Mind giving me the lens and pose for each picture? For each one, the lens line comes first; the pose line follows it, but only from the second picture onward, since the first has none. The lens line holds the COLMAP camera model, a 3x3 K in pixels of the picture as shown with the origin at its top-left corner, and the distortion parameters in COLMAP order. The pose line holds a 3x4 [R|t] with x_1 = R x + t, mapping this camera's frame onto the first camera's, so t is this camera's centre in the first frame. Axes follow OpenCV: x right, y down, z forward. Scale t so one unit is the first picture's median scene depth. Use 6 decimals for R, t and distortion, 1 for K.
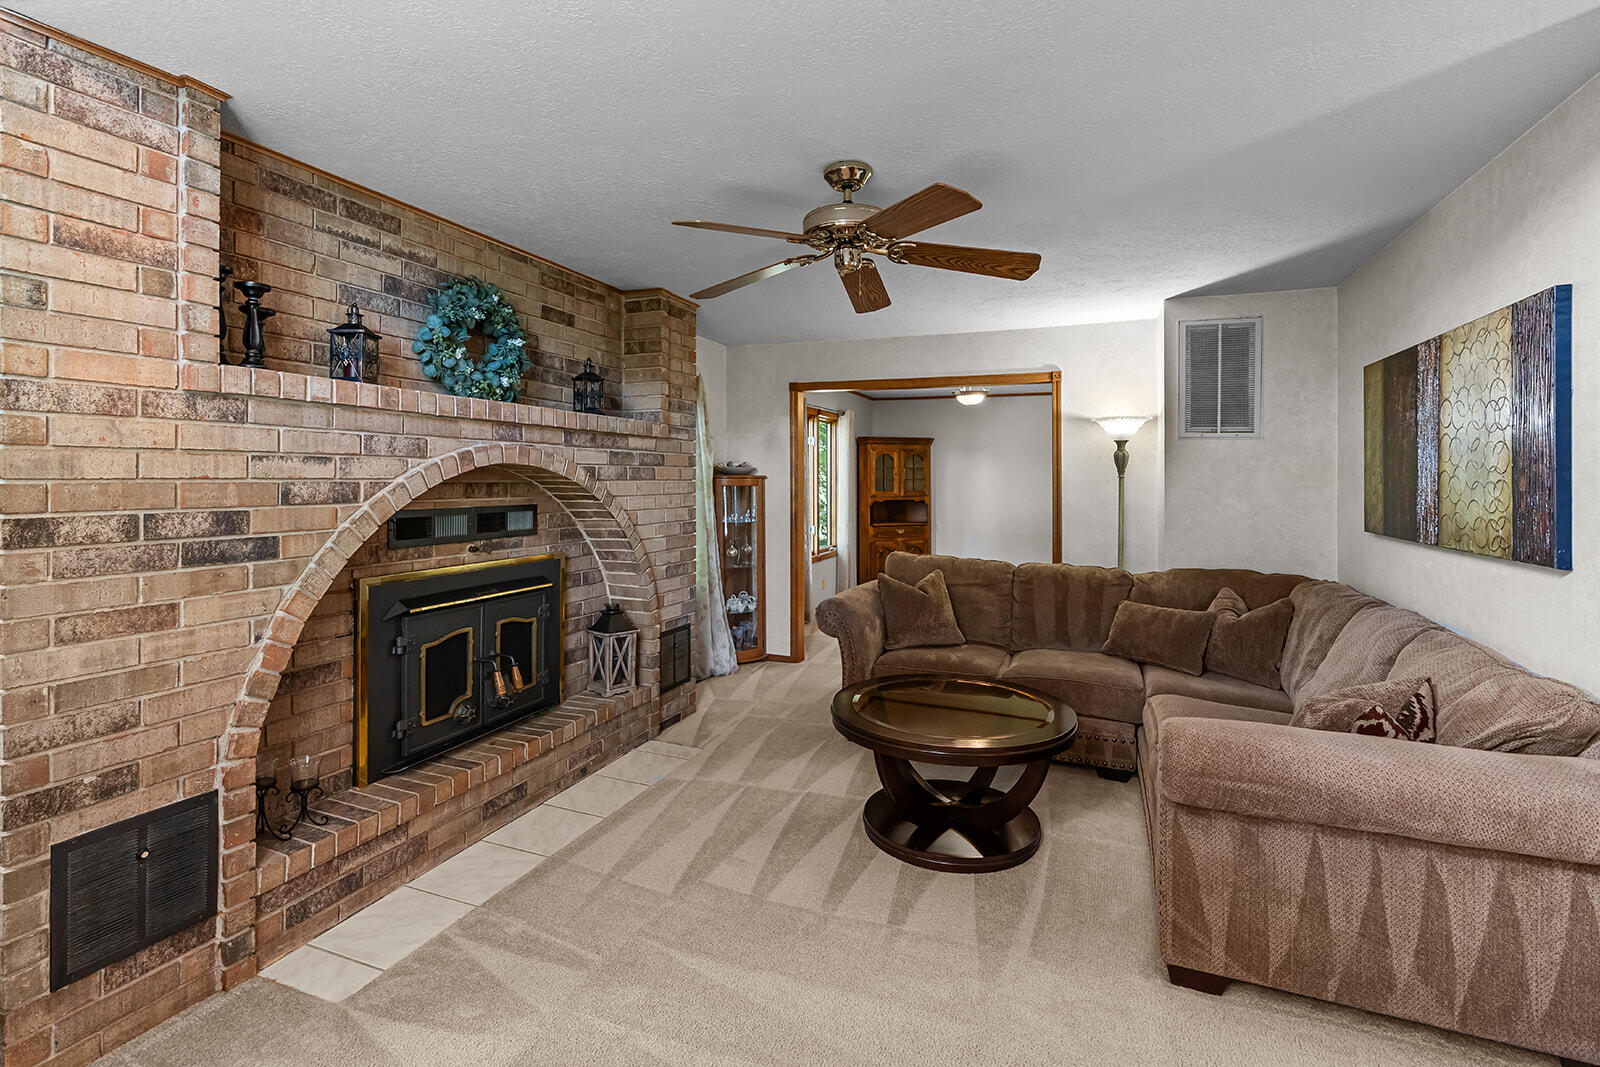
lens RADIAL K [[731.0, 0, 805.5], [0, 731.0, 476.9], [0, 0, 1]] dist [-0.012715, 0.002248]
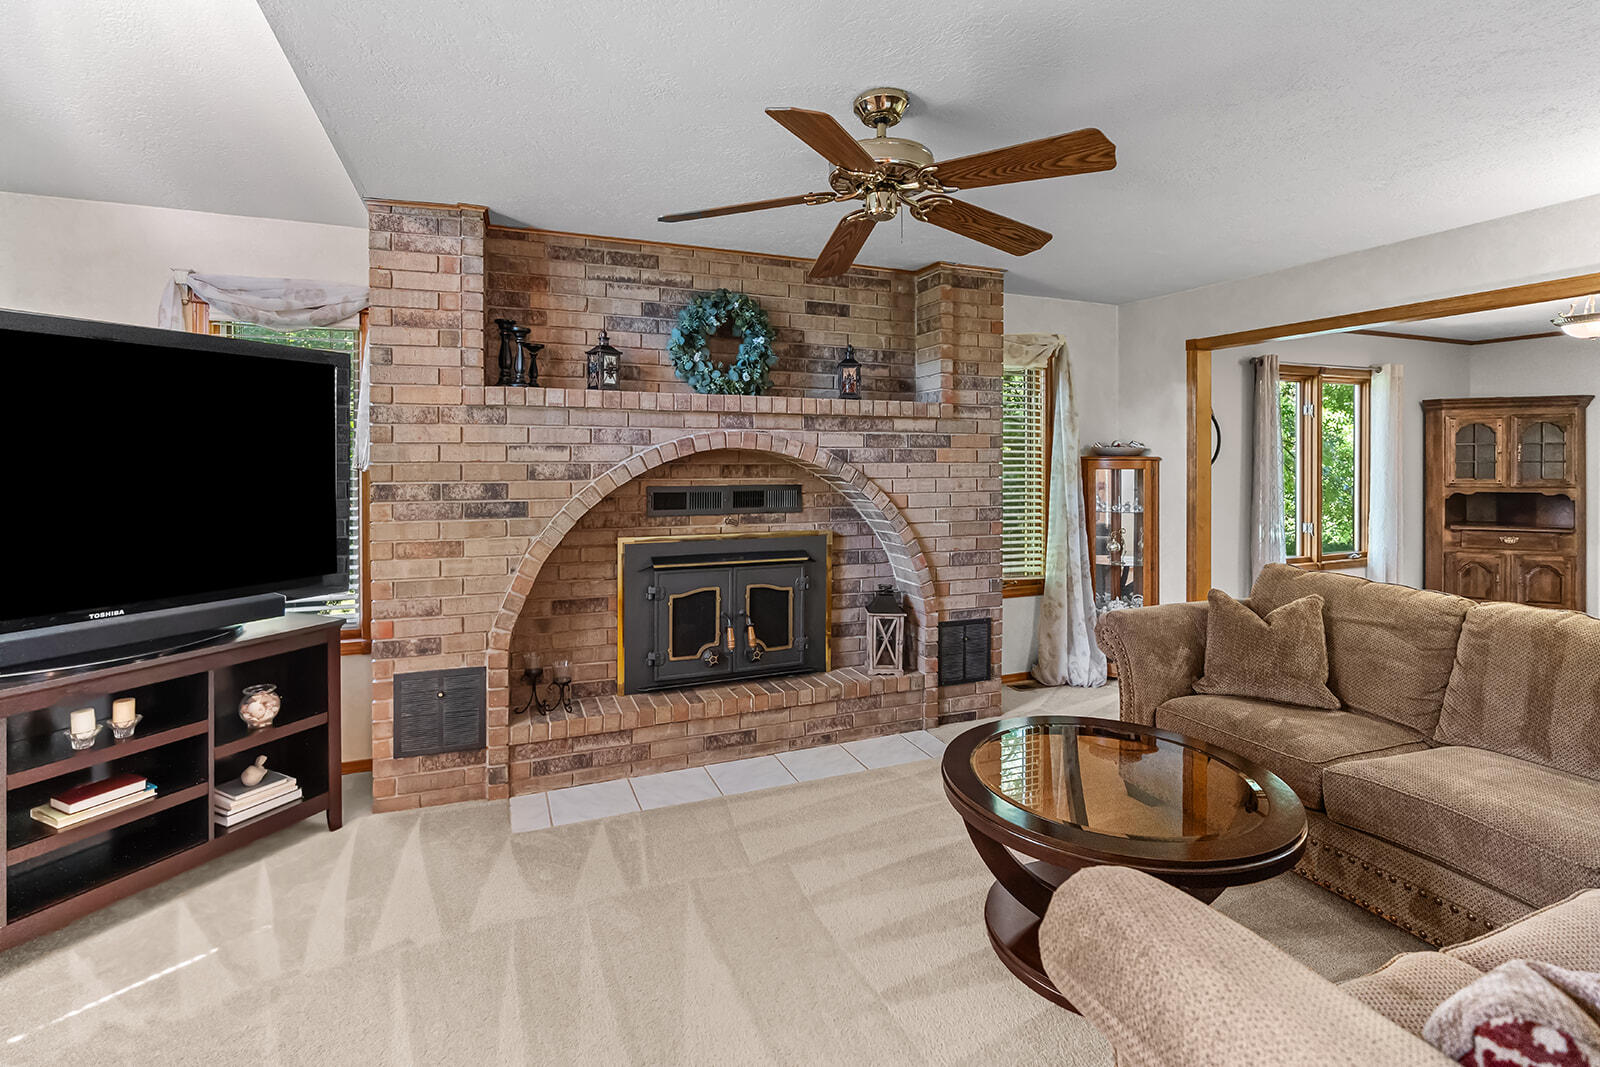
lens RADIAL K [[731.0, 0, 786.3], [0, 731.0, 464.5], [0, 0, 1]] dist [-0.012715, 0.002248]
pose [[0.695112, 0.002855, -0.718895, 0.535805], [0.003066, 0.999971, 0.006935, -0.000502], [0.718894, -0.007025, 0.695084, 0.291093]]
